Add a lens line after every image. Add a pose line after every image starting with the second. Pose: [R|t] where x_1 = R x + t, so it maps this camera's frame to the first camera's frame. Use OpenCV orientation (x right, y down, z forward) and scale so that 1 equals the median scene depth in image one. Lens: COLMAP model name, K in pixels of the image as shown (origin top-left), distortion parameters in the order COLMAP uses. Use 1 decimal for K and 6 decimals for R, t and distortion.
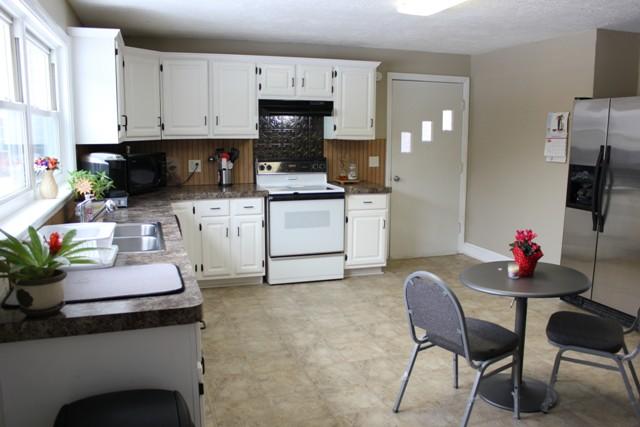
lens RADIAL K [[527.8, 0, 320.0], [0, 527.8, 213.5], [0, 0, 1]] dist [-0.158116, -0.000869]
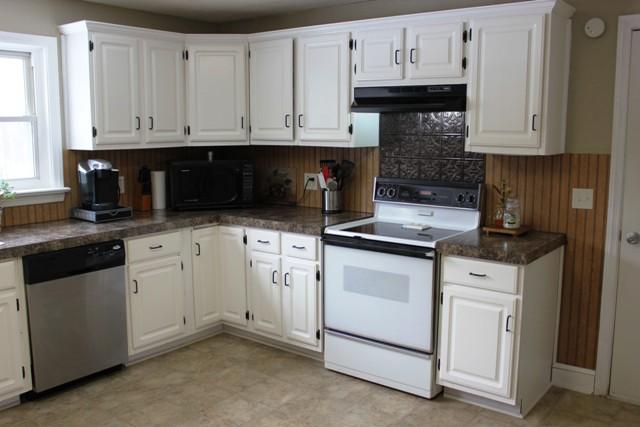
lens RADIAL K [[604.6, 0, 320.0], [0, 604.6, 213.5], [0, 0, 1]] dist [-0.078640, 0.012758]
pose [[0.569626, 0.112124, -0.814220, 0.492578], [-0.125409, 0.990908, 0.048720, -0.093111], [0.812280, 0.074358, 0.578508, 0.534943]]
